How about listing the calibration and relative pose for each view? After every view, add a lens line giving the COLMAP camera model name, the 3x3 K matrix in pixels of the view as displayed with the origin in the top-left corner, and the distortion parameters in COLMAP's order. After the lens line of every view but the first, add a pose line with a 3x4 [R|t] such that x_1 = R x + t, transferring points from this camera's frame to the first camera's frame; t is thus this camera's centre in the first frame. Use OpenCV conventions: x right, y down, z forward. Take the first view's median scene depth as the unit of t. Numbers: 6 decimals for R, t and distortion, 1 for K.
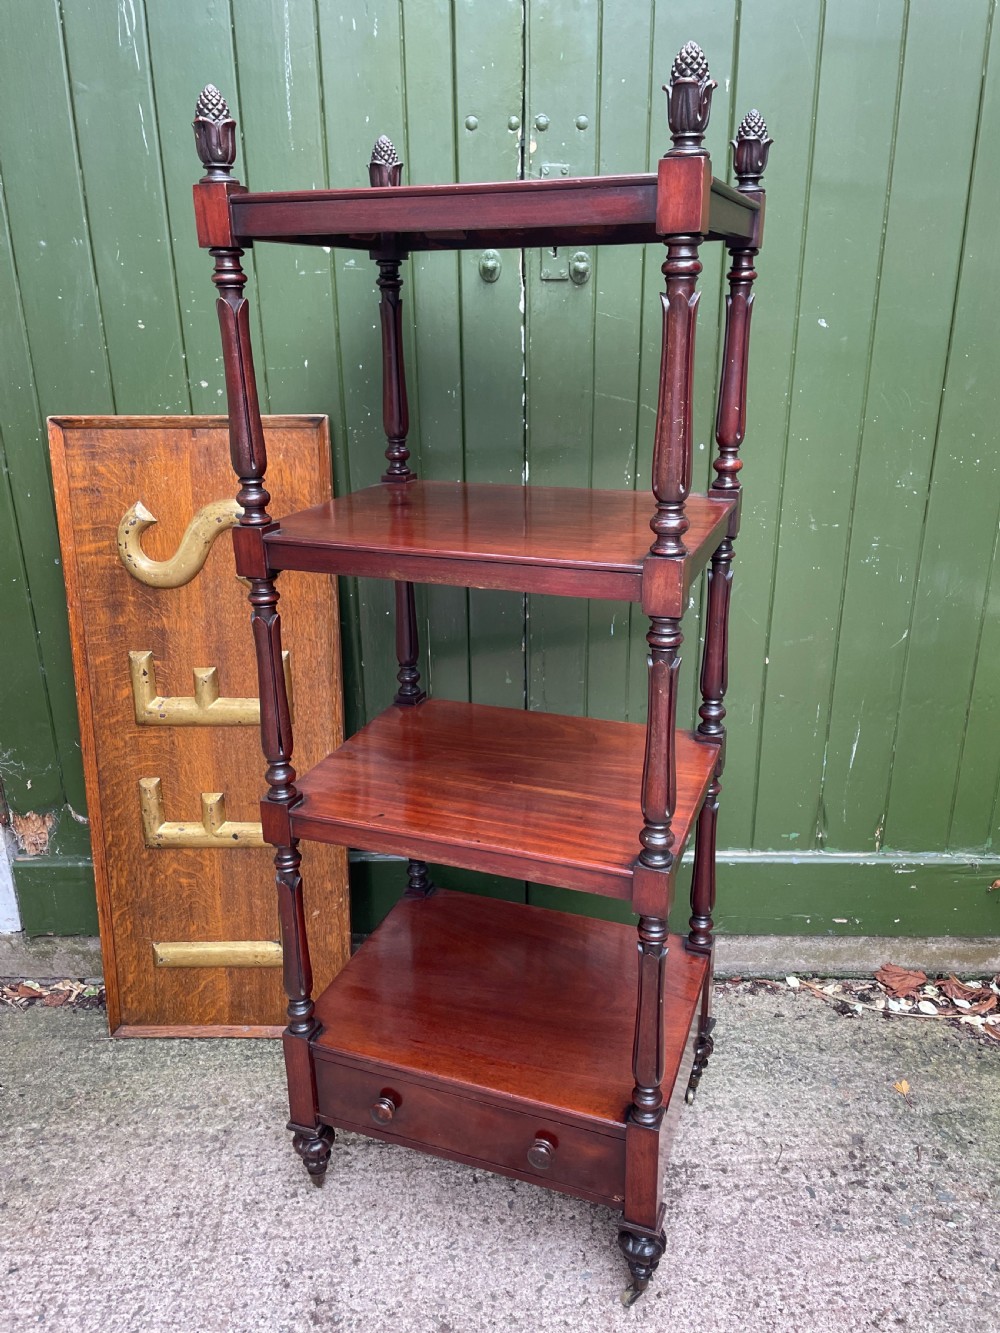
lens RADIAL K [[994.8, 0, 504.8], [0, 994.8, 659.4], [0, 0, 1]] dist [0.081829, -0.109605]
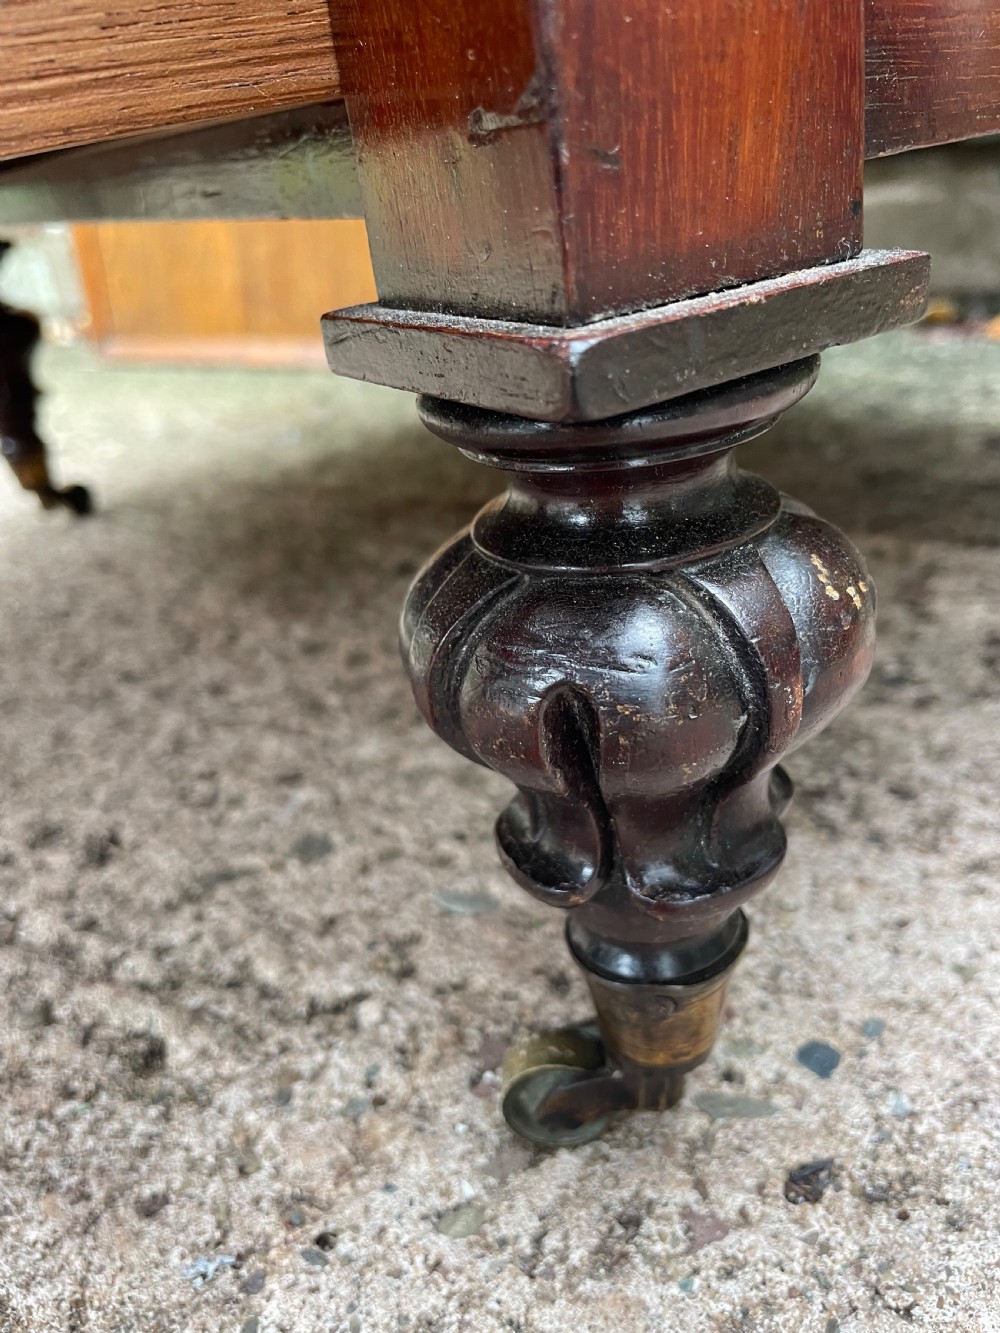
lens RADIAL K [[1039.1, 0, 500.0], [0, 1039.1, 666.5], [0, 0, 1]] dist [0.051162, -0.133332]
pose [[0.811887, 0.180252, -0.555291, 0.157128], [-0.073077, 0.975040, 0.209661, 0.469981], [0.579222, -0.129642, 0.804795, 0.763191]]
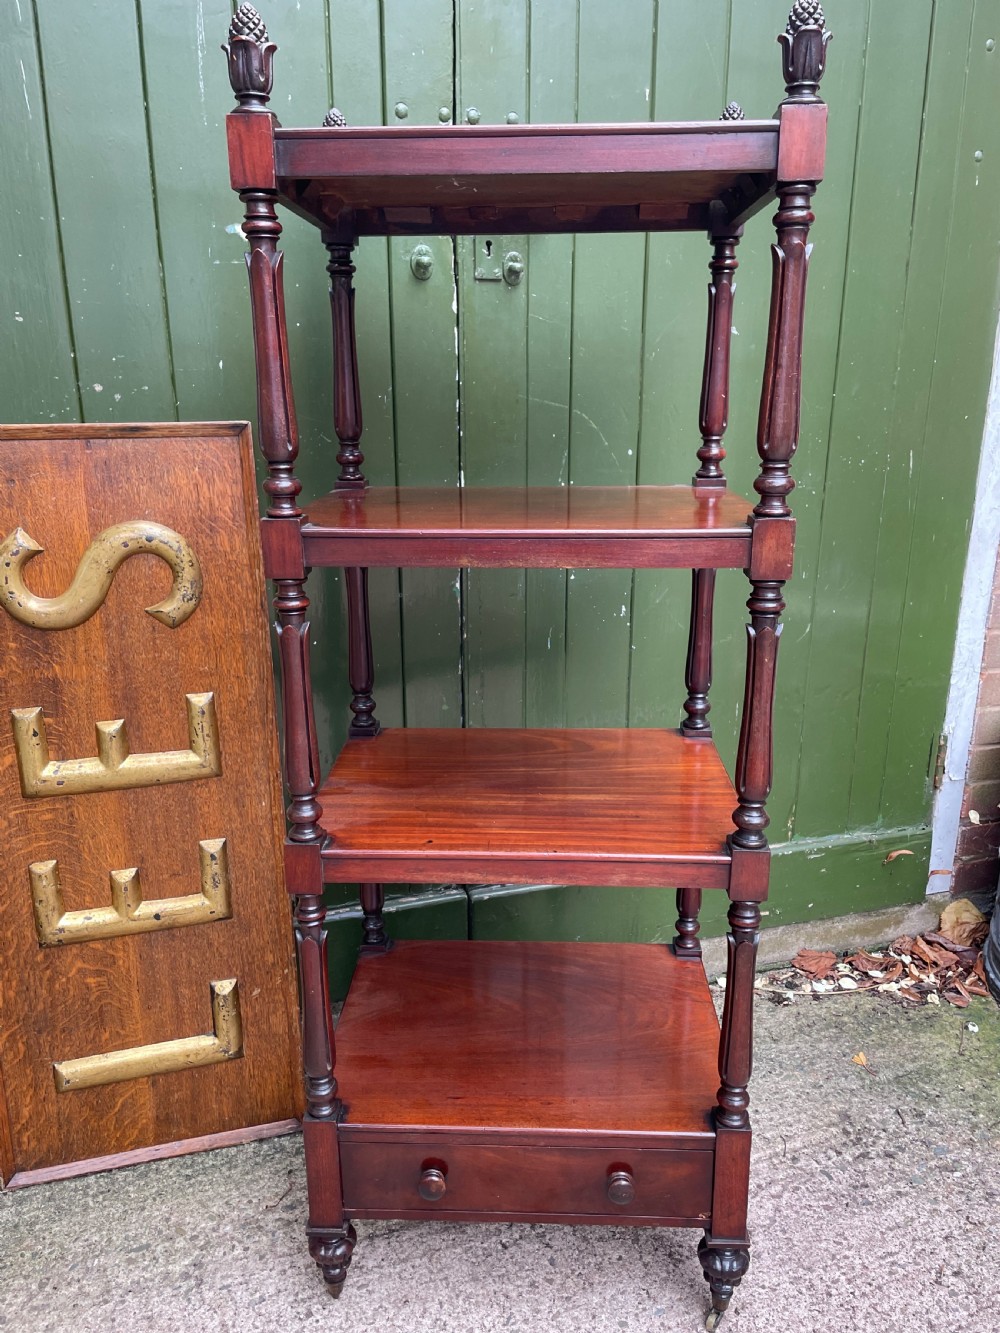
lens RADIAL K [[997.7, 0, 493.9], [0, 997.7, 681.1], [0, 0, 1]] dist [0.079333, -0.108538]
pose [[0.952815, -0.083066, 0.291966, -0.256658], [0.098406, 0.994412, -0.038229, 0.042947], [-0.287159, 0.065157, 0.955664, 0.096486]]
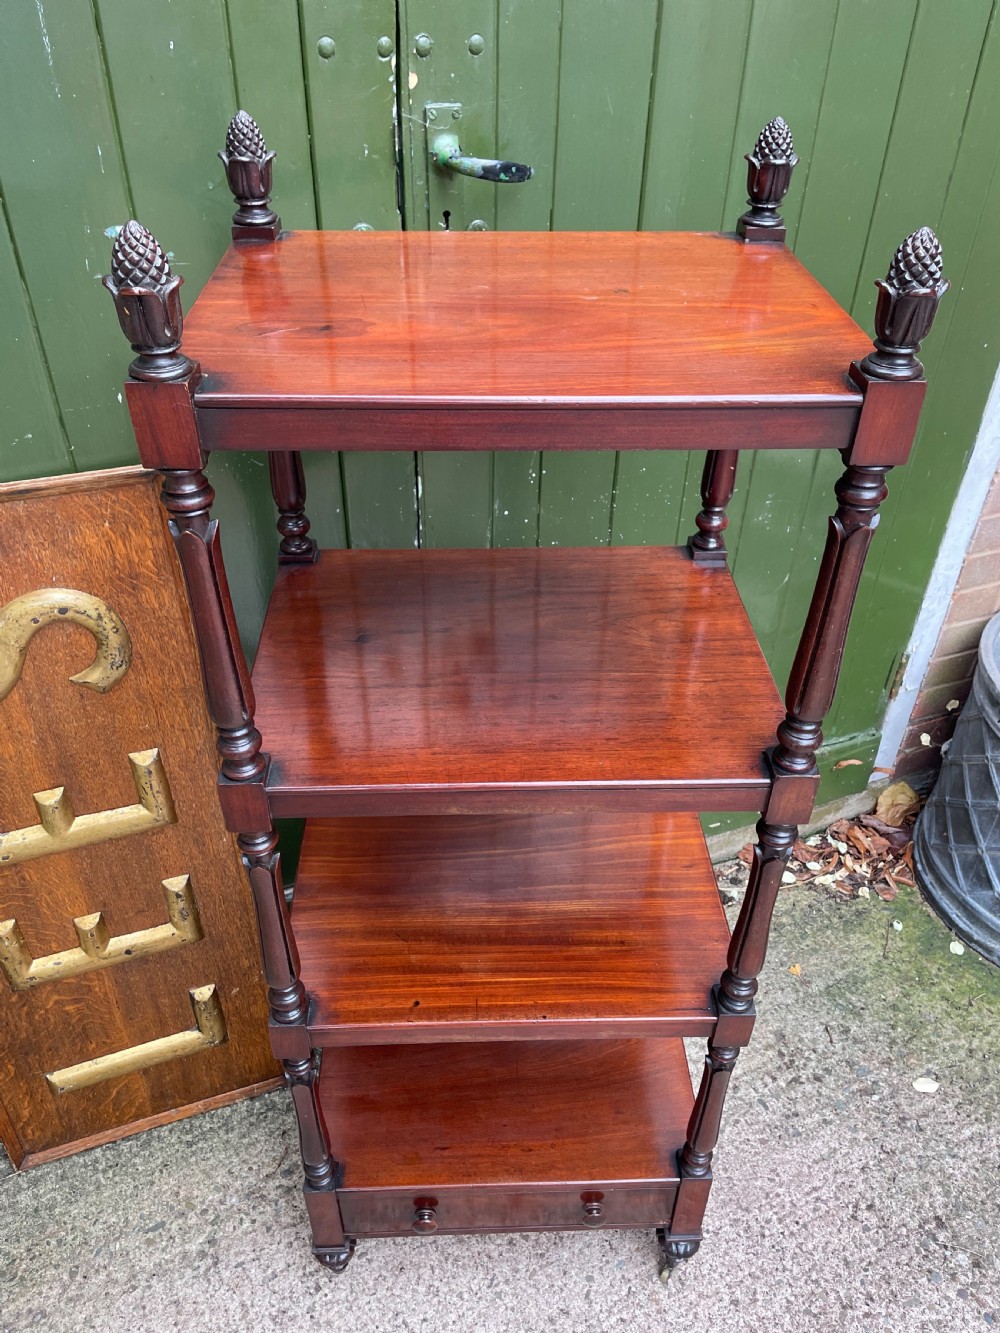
lens RADIAL K [[1001.8, 0, 500.4], [0, 1001.8, 673.3], [0, 0, 1]] dist [0.075540, -0.105384]
pose [[0.925086, -0.212904, 0.314464, -0.220203], [0.106499, 0.940281, 0.323311, -0.320815], [-0.364519, -0.265600, 0.892515, 0.206986]]
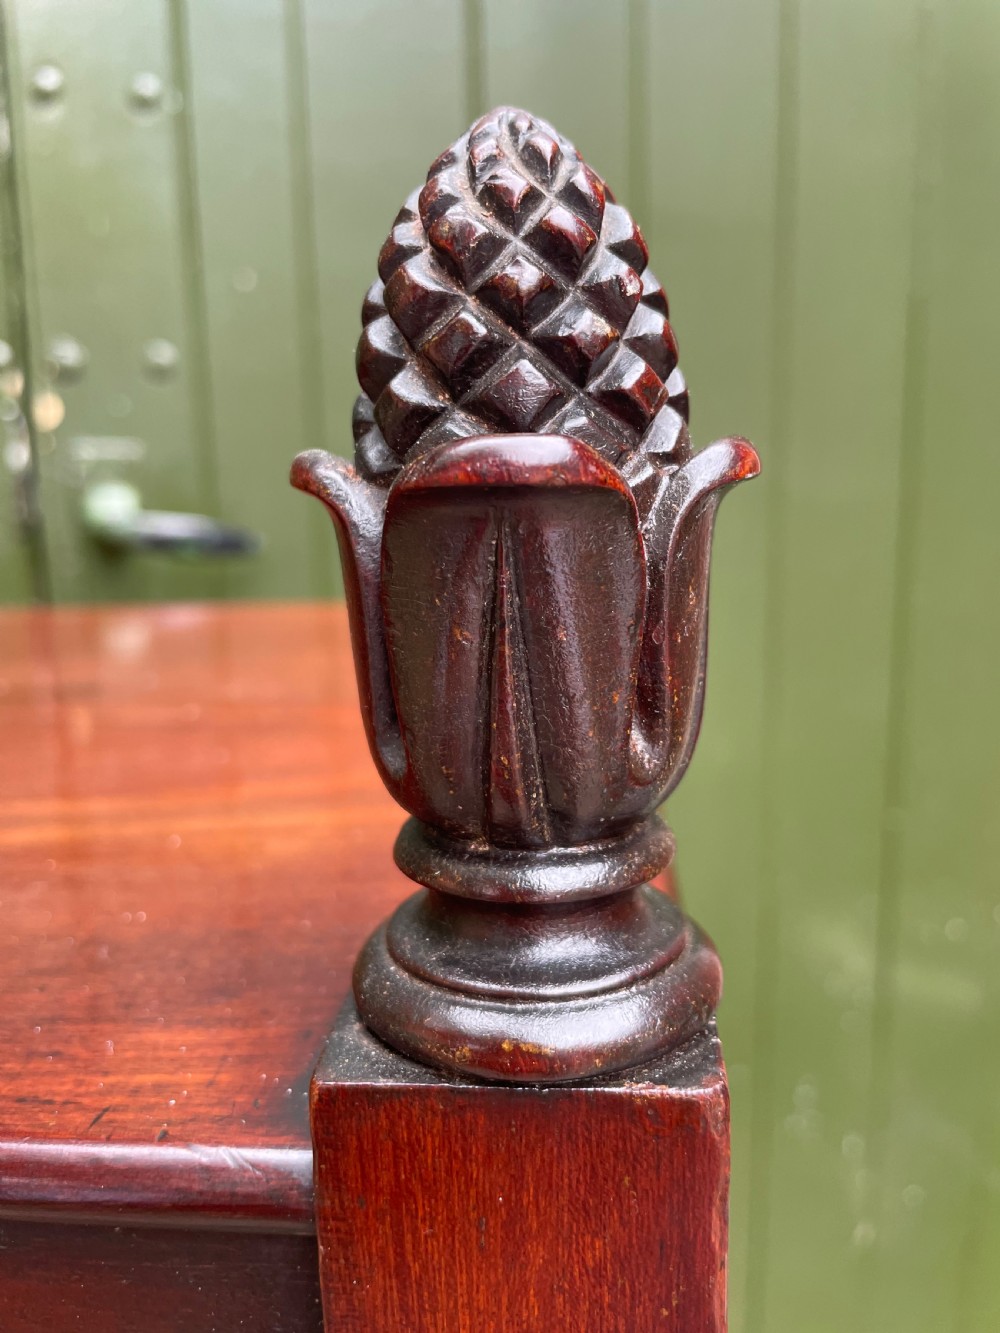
lens RADIAL K [[1039.1, 0, 500.0], [0, 1039.1, 666.5], [0, 0, 1]] dist [0.051162, -0.133332]
pose [[0.961527, -0.071135, 0.265339, 0.081979], [0.110025, 0.984759, -0.134701, -0.296328], [-0.251713, 0.158713, 0.954699, 0.497590]]
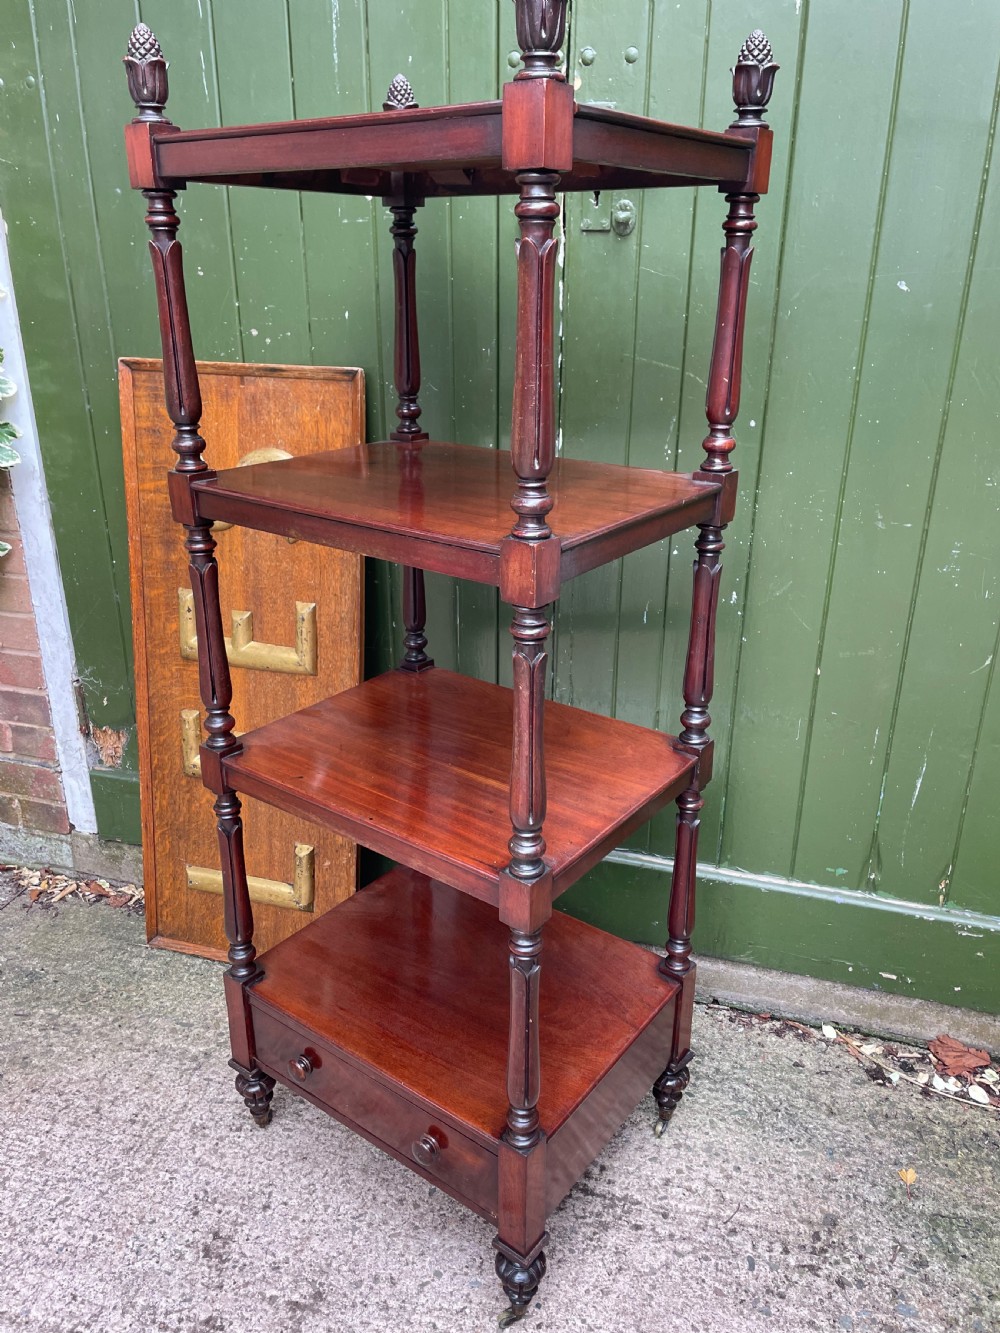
lens RADIAL K [[994.8, 0, 504.8], [0, 994.8, 659.4], [0, 0, 1]] dist [0.081829, -0.109605]
pose [[0.959466, 0.119955, -0.255023, 0.248137], [-0.111515, 0.992634, 0.047355, -0.023092], [0.258825, -0.016996, 0.965775, 0.082173]]
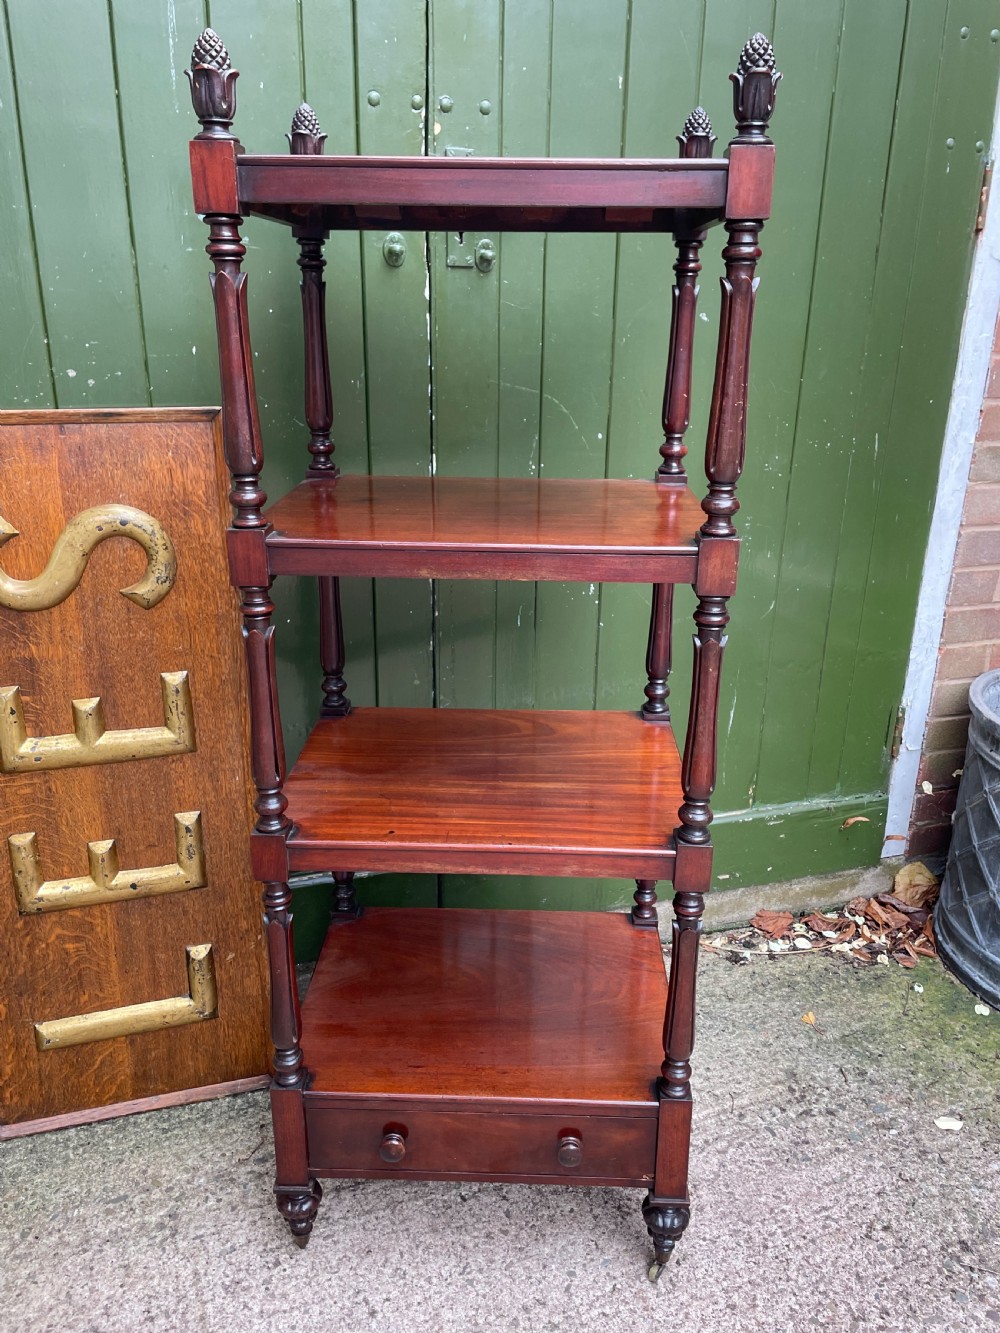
lens RADIAL K [[997.2, 0, 501.2], [0, 997.2, 658.0], [0, 0, 1]] dist [0.079727, -0.109463]
pose [[0.949172, -0.085432, 0.302942, -0.238577], [0.085797, 0.996239, 0.012130, -0.007212], [-0.302839, 0.014477, 0.952932, 0.059558]]
